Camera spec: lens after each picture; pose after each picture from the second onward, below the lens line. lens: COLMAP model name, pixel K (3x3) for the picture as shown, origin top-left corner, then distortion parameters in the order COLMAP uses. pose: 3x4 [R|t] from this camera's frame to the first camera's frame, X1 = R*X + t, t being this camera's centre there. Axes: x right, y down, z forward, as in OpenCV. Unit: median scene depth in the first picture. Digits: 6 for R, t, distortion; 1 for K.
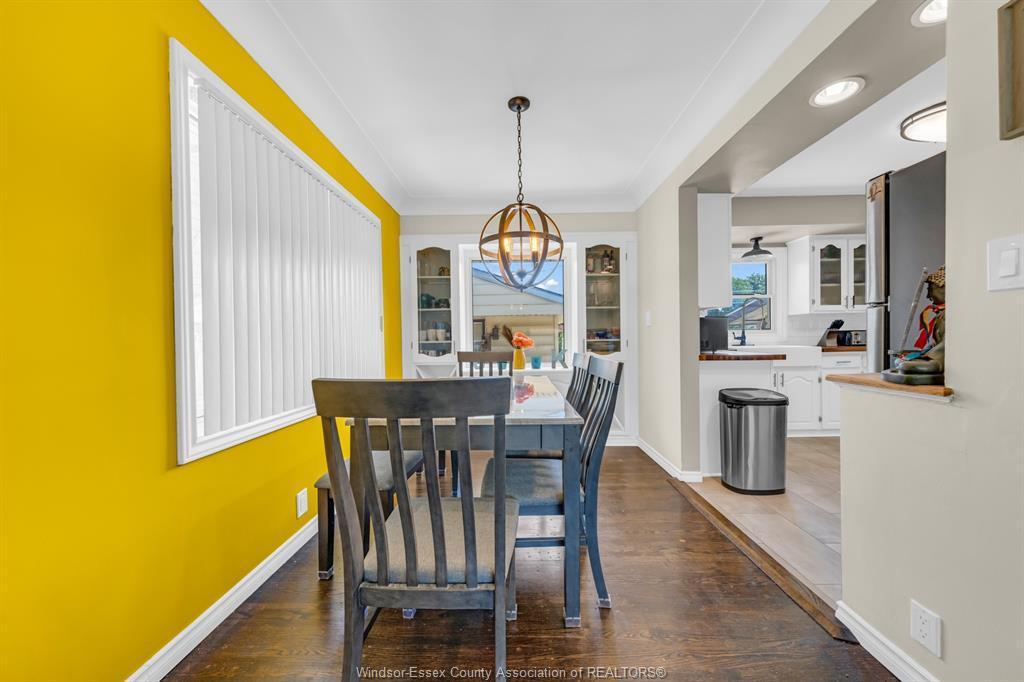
lens RADIAL K [[348.6, 0, 510.7], [0, 348.6, 341.7], [0, 0, 1]] dist [-0.005072, 0.000218]
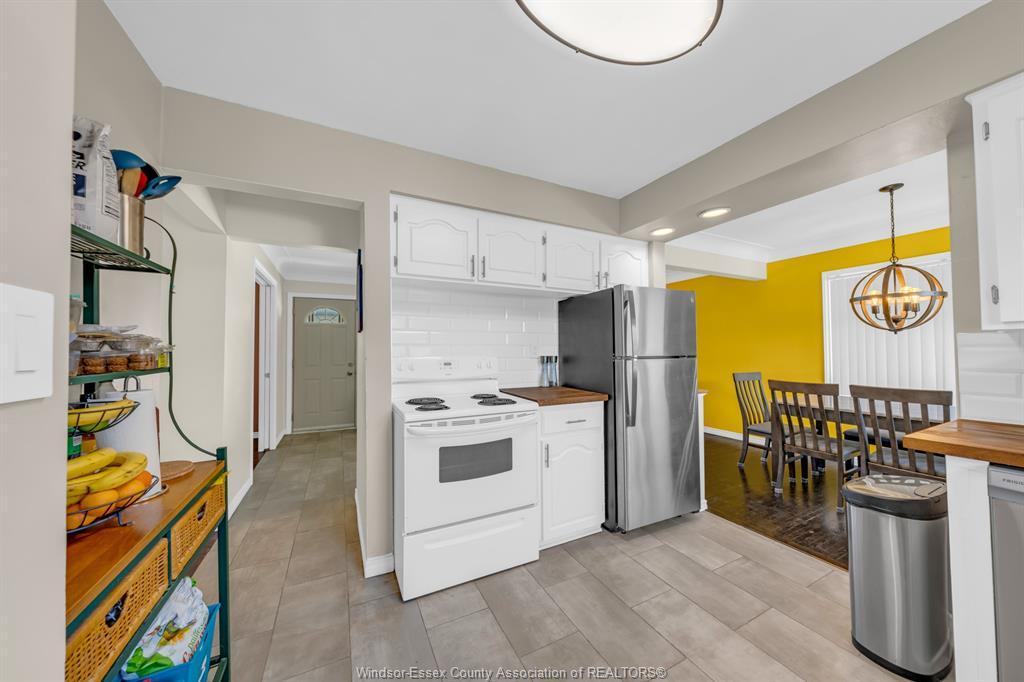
lens RADIAL K [[348.6, 0, 510.7], [0, 348.6, 341.7], [0, 0, 1]] dist [-0.005072, 0.000218]
pose [[-0.888510, 0.006794, -0.458807, 1.080586], [0.014456, 0.999808, -0.013191, -0.068330], [0.458630, -0.018353, -0.888438, 0.857002]]
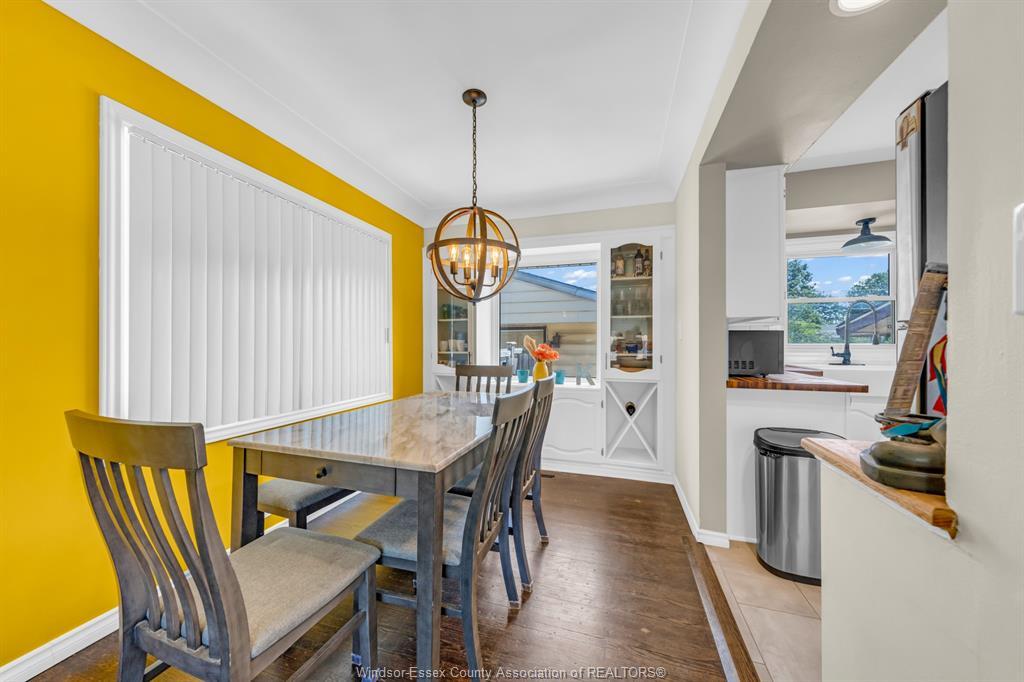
lens RADIAL K [[348.6, 0, 510.7], [0, 348.6, 341.7], [0, 0, 1]] dist [-0.005072, 0.000218]
pose [[0.959521, 0.012783, -0.281346, 0.218090], [-0.016156, 0.999823, -0.009671, -0.023347], [0.281172, 0.013825, 0.959558, 0.096101]]
